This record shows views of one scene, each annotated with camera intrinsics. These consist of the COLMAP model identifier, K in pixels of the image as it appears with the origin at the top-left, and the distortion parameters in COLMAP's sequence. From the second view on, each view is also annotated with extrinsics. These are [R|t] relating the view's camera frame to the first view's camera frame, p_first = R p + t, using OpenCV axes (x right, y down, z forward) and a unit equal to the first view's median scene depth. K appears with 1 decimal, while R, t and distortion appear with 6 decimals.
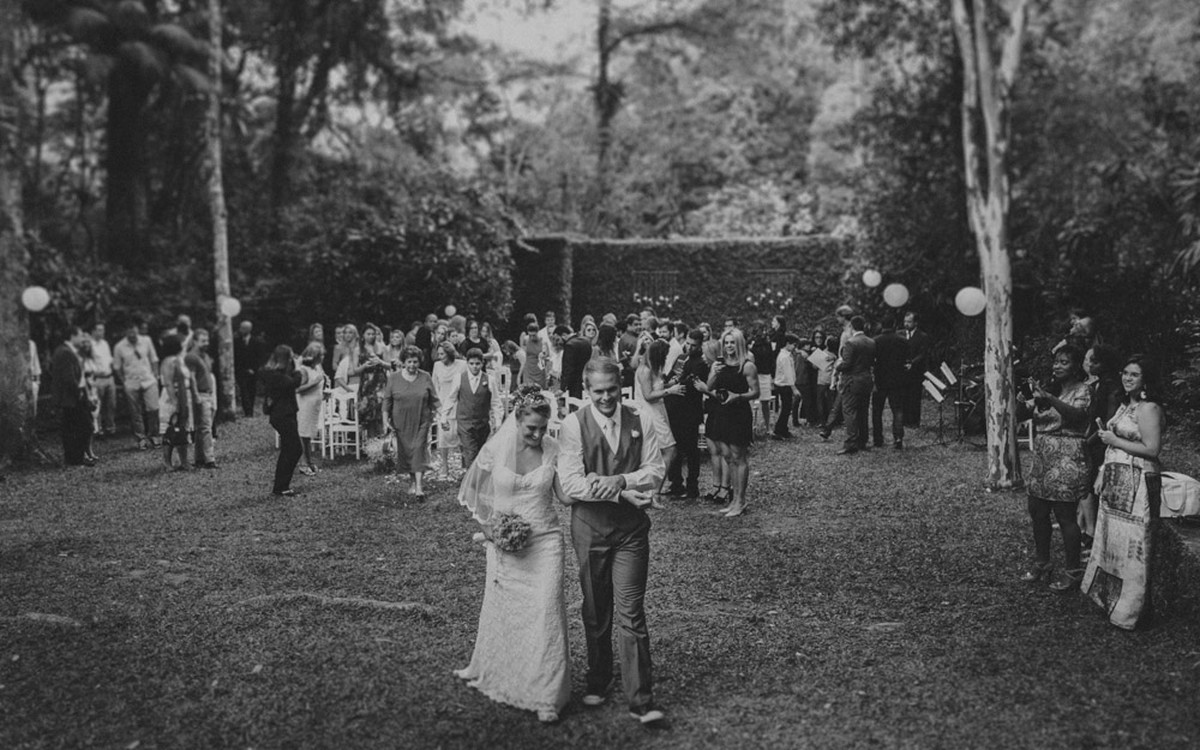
lens RADIAL K [[1222.2, 0, 600.0], [0, 1222.2, 375.0], [0, 0, 1]] dist [-0.110929, 0.163235]
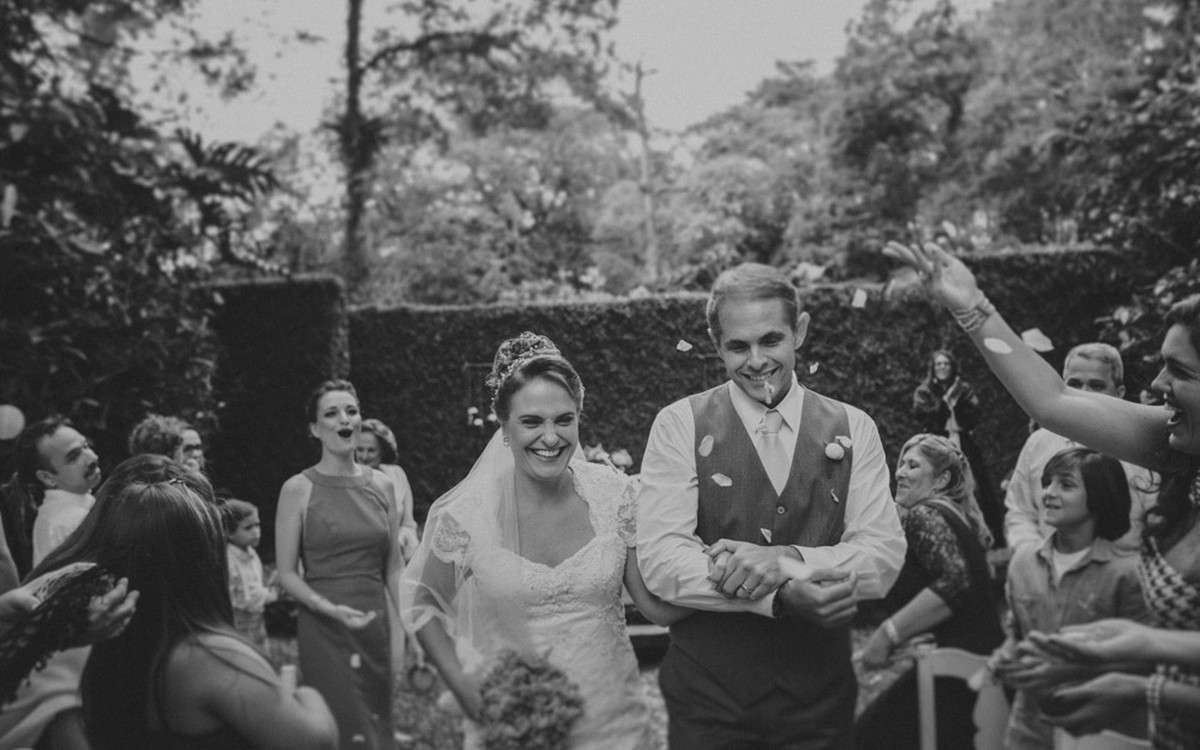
lens RADIAL K [[1222.2, 0, 600.0], [0, 1222.2, 375.0], [0, 0, 1]] dist [-0.110929, 0.163235]
pose [[0.970865, -0.015250, 0.239140, -0.038731], [0.047068, 0.990668, -0.127911, -0.014464], [-0.234958, 0.135441, 0.962523, 0.514049]]
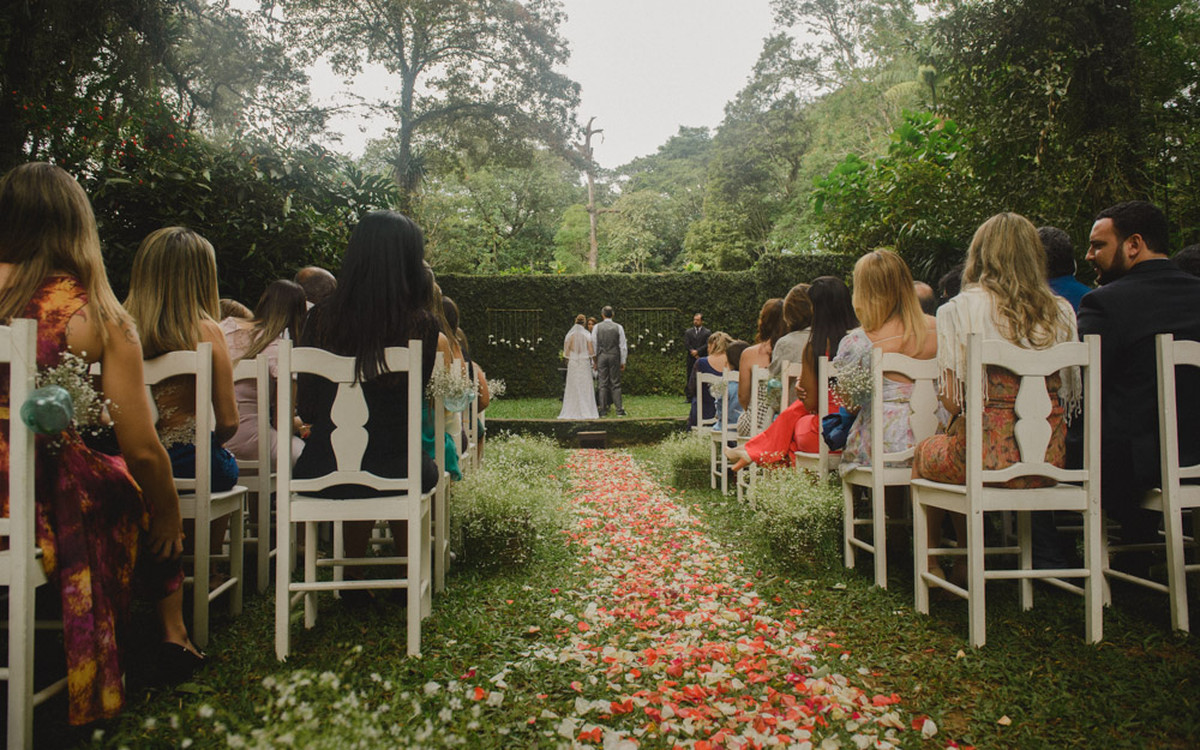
lens RADIAL K [[862.5, 0, 622.4], [0, 862.5, 373.1], [0, 0, 1]] dist [-0.053188, -0.060903]
pose [[0.948129, 0.003371, 0.317868, -0.074748], [0.026153, 0.995727, -0.088569, 0.015330], [-0.316808, 0.092288, 0.943989, 0.411197]]
